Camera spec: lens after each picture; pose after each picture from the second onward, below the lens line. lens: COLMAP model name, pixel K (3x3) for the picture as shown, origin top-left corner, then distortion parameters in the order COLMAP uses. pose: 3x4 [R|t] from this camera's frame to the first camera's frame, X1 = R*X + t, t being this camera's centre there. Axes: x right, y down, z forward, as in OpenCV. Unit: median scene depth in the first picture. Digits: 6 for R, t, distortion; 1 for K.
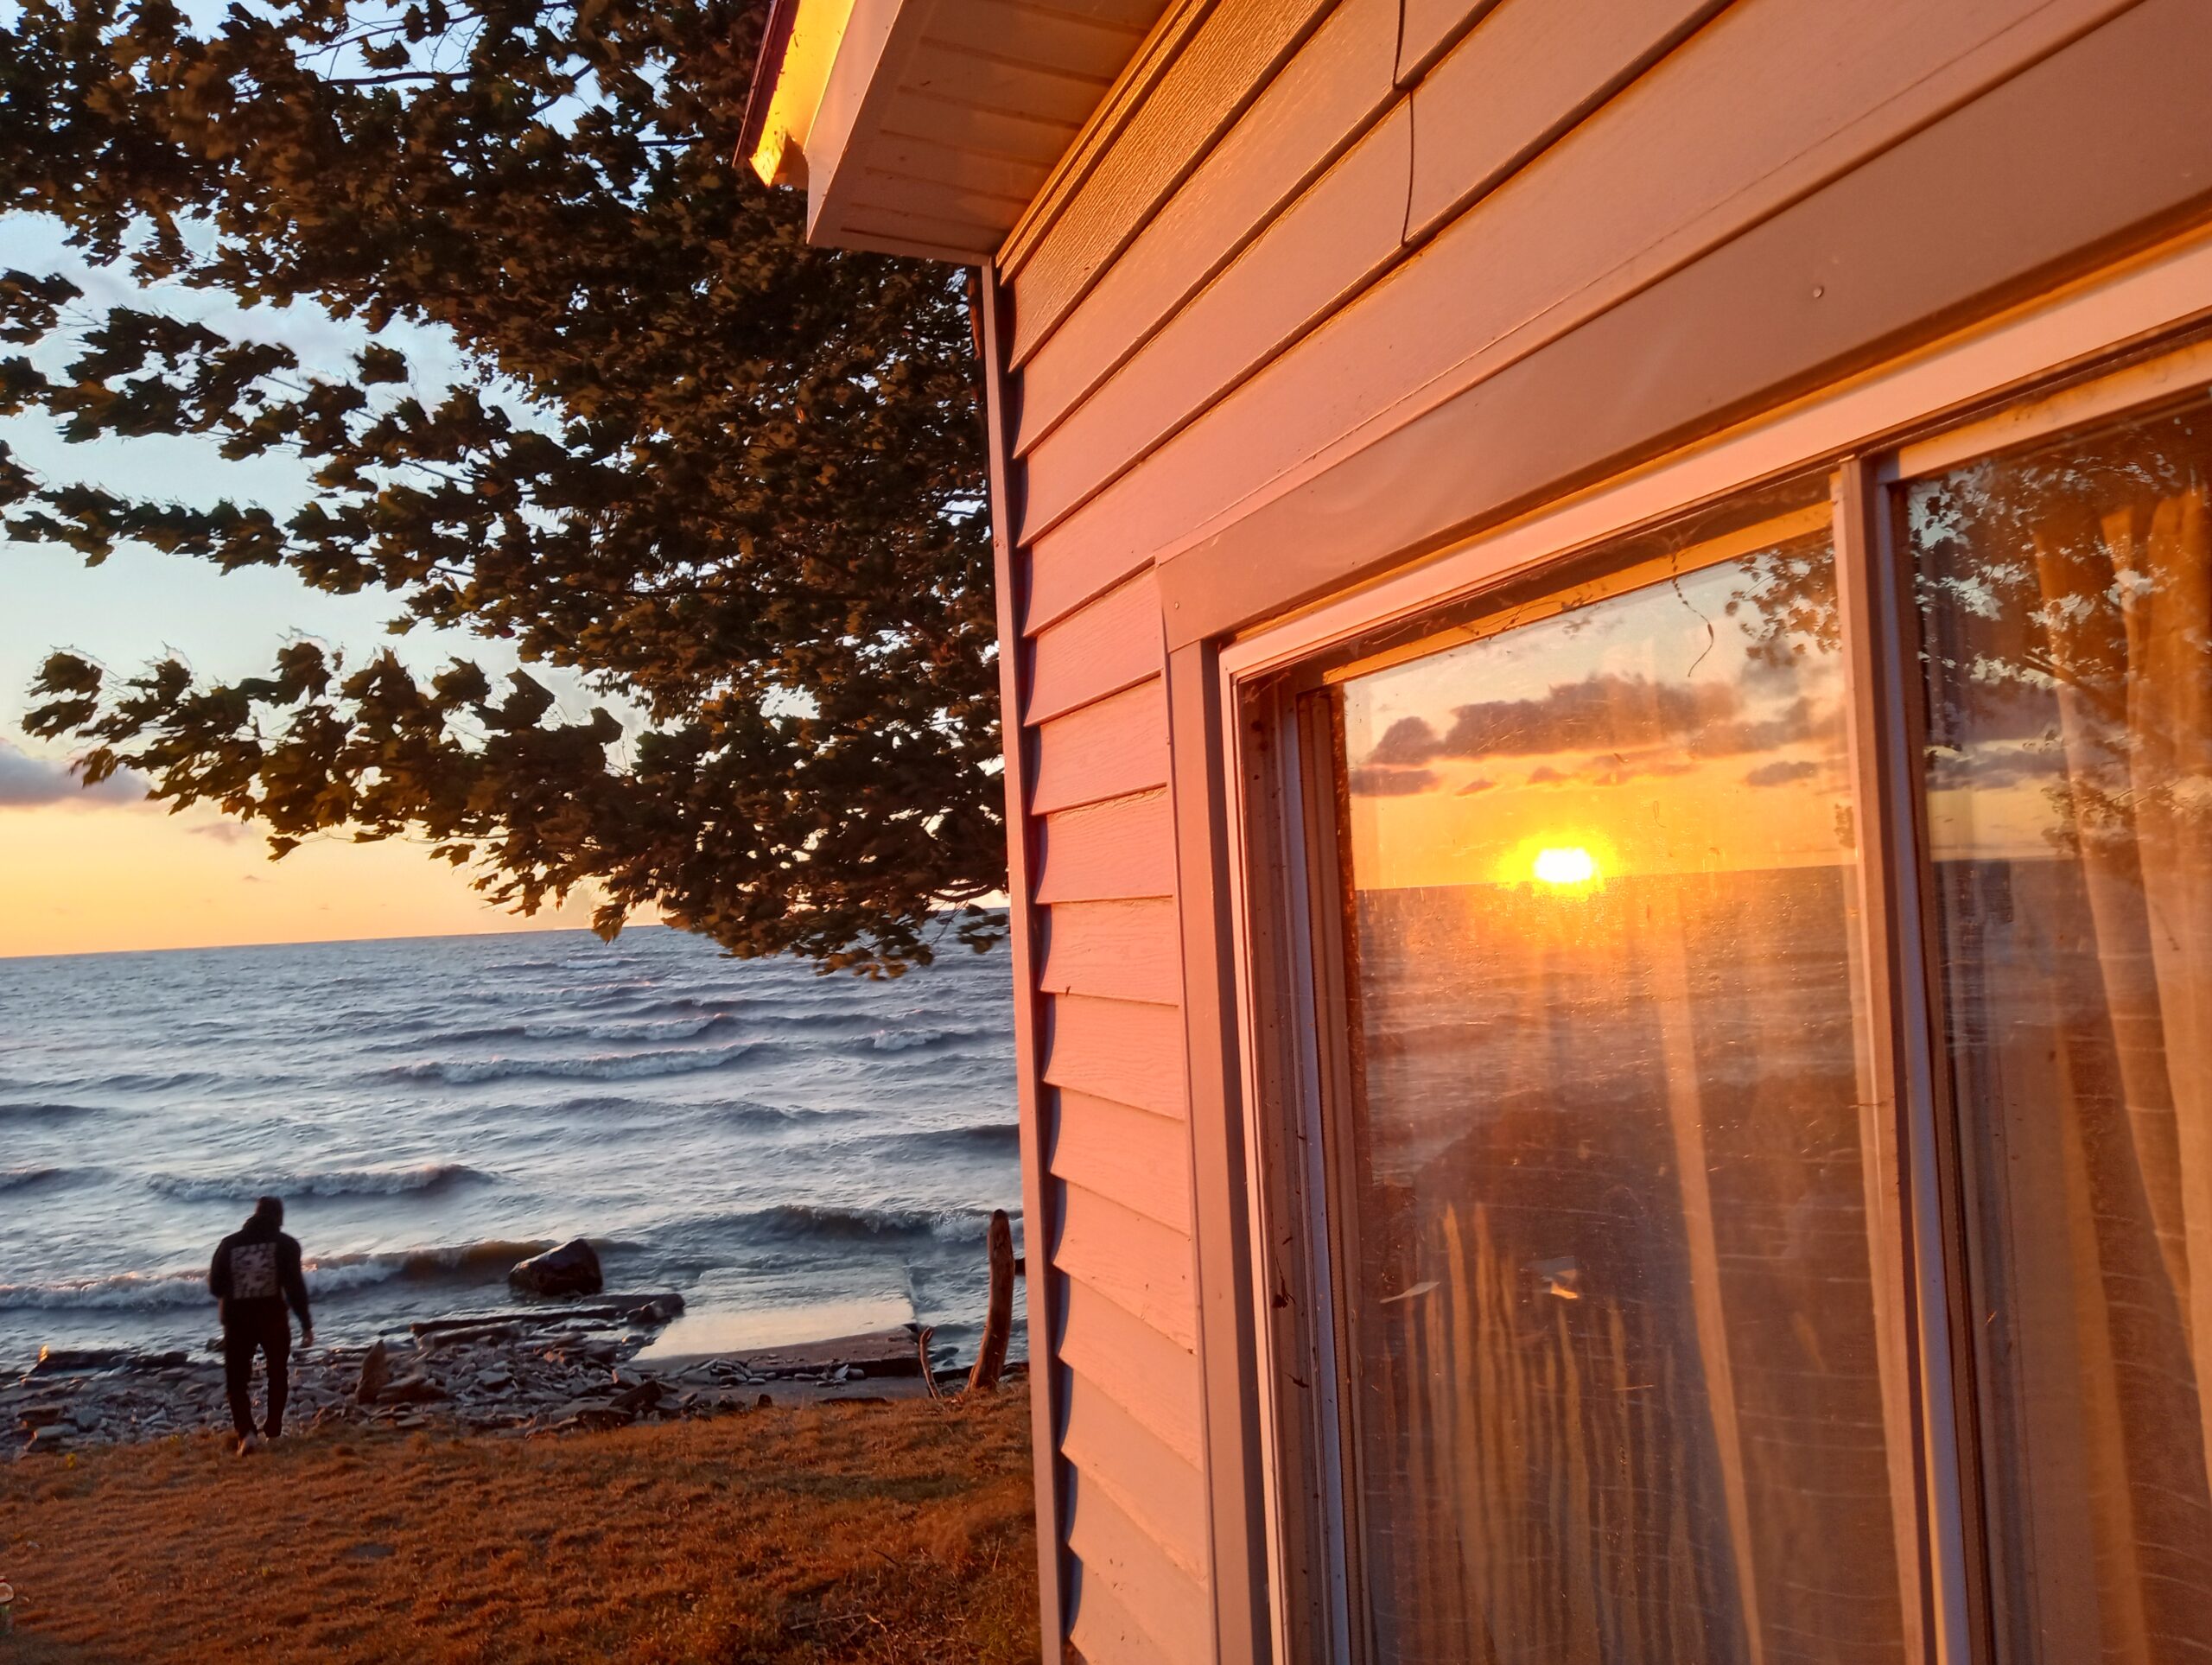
lens RADIAL K [[1695.7, 0, 1038.5], [0, 1695.7, 824.8], [0, 0, 1]] dist [0.025664, -0.000706]
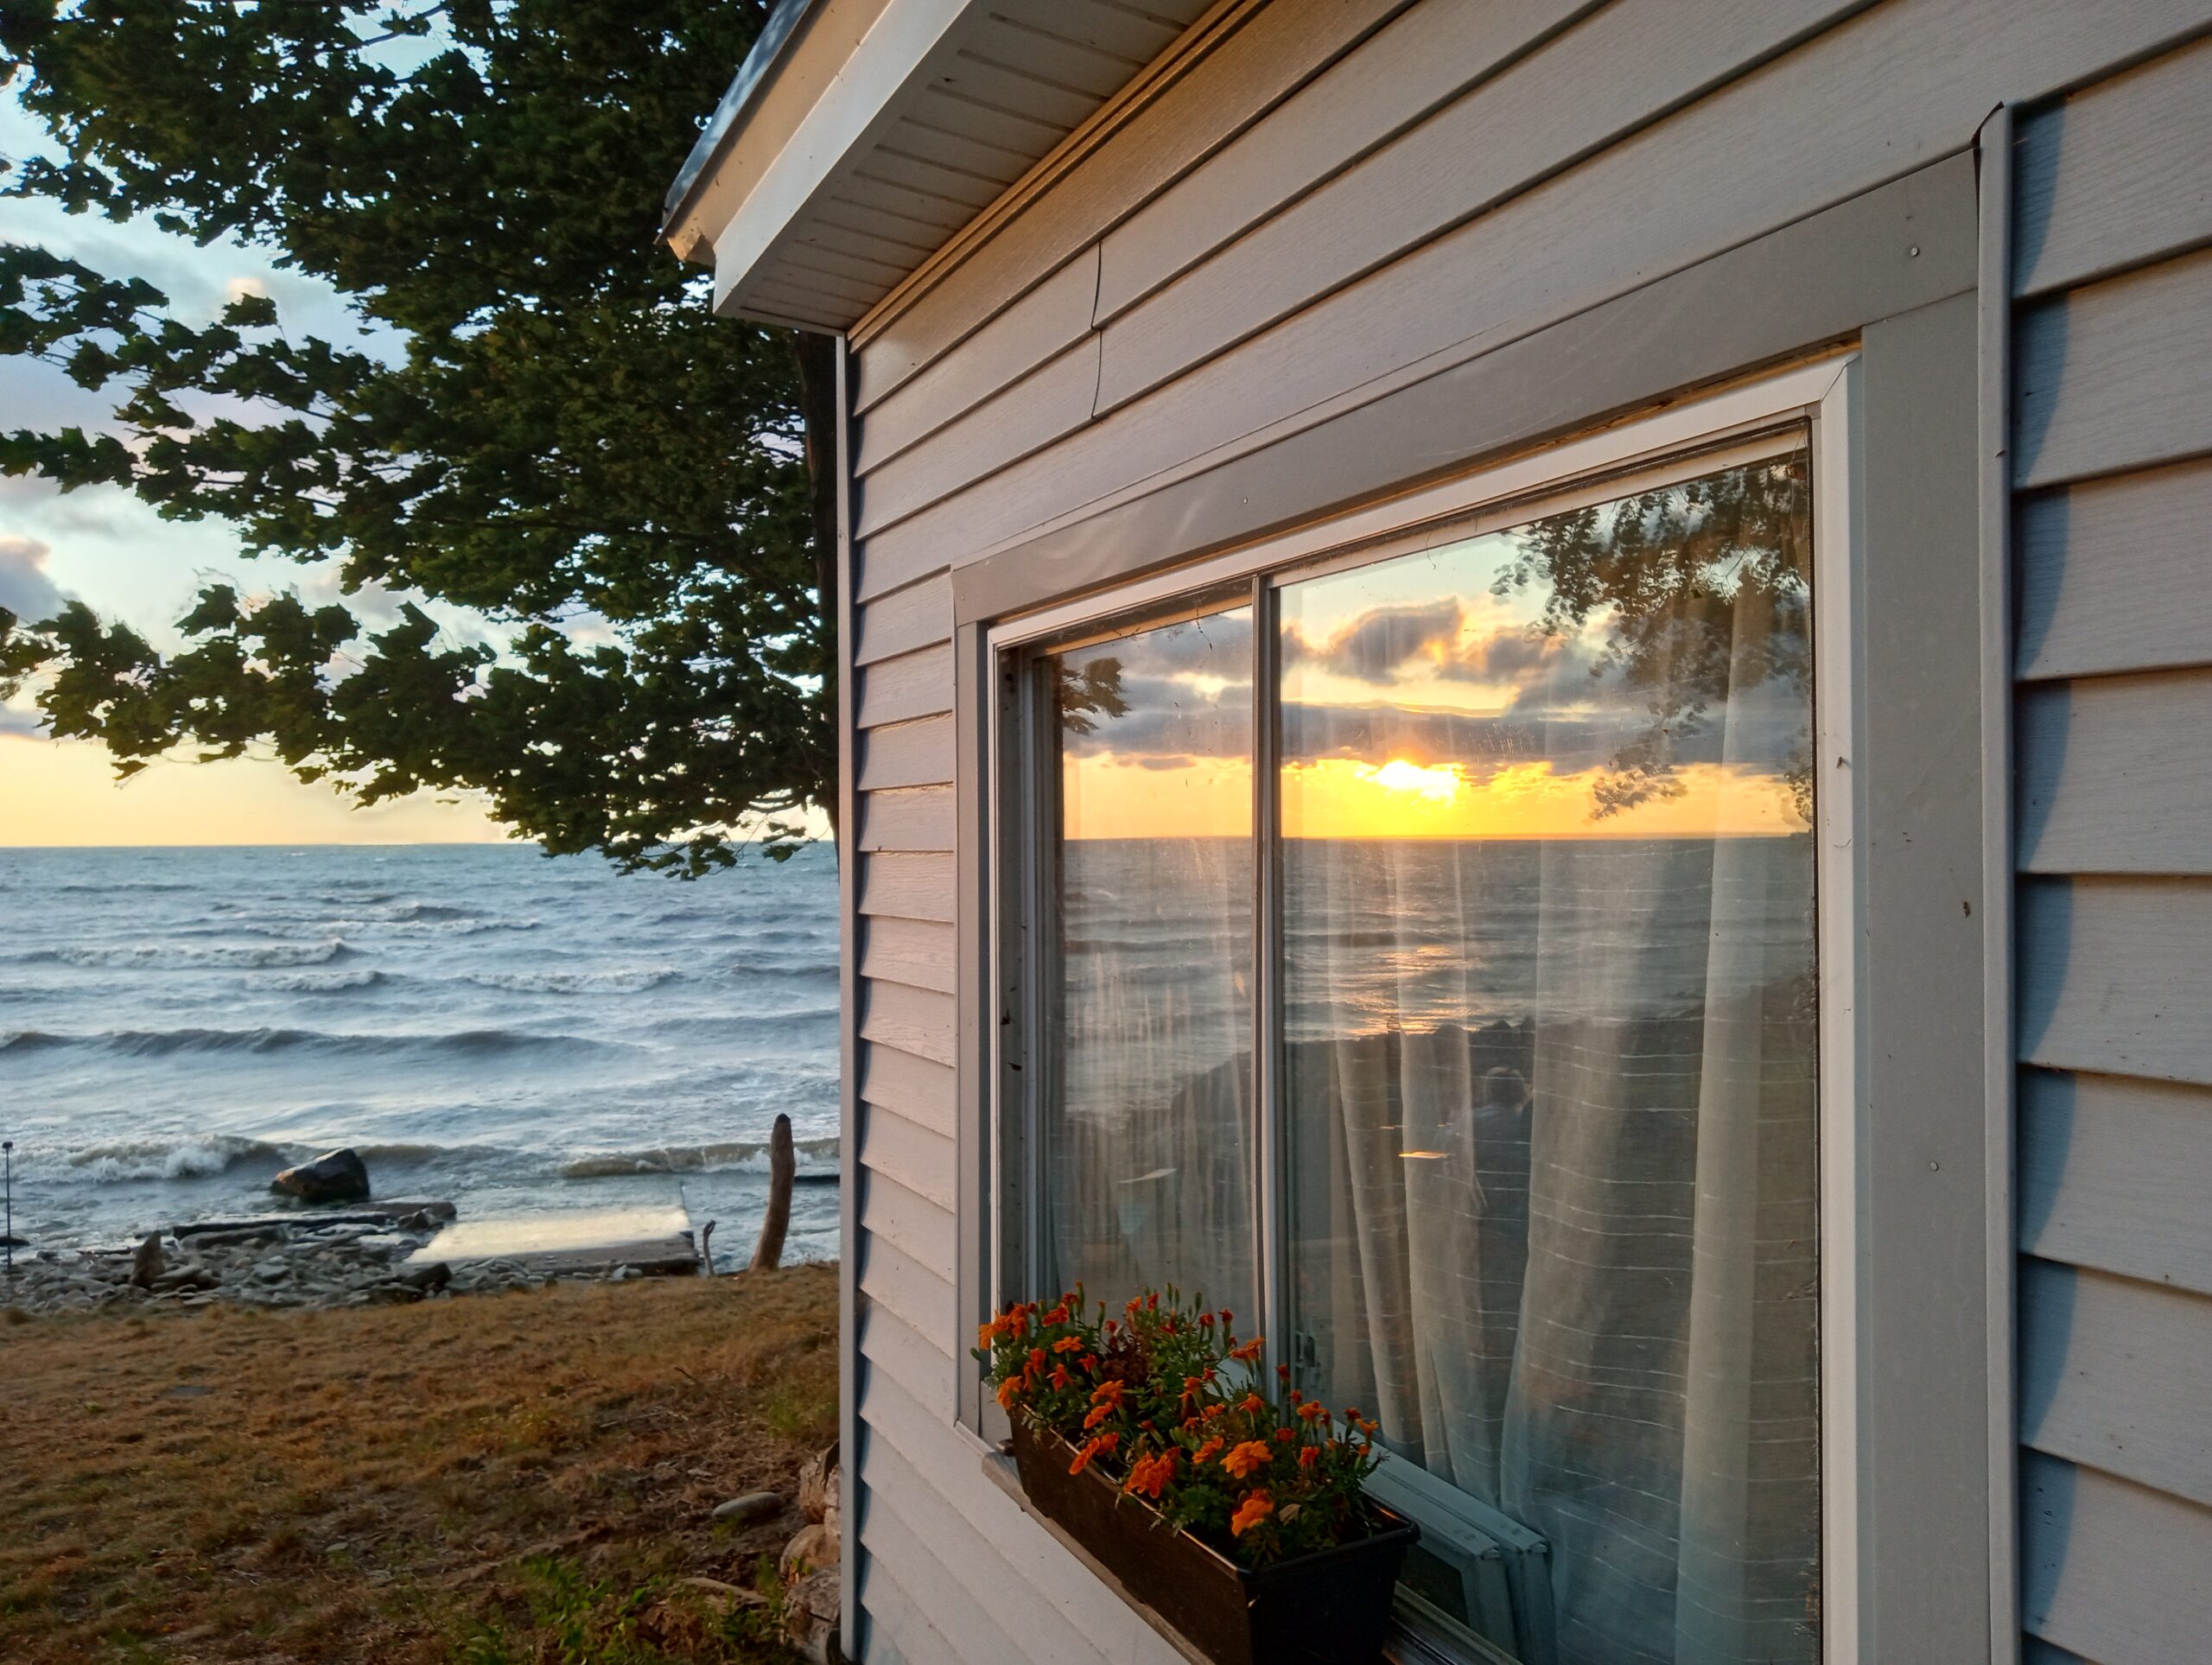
lens RADIAL K [[1695.7, 0, 1038.5], [0, 1695.7, 824.8], [0, 0, 1]] dist [0.025664, -0.000706]
pose [[0.991366, 0.039446, 0.125048, -0.008108], [-0.044277, 0.998367, 0.036088, 0.004755], [-0.123420, -0.041313, 0.991494, -0.124772]]
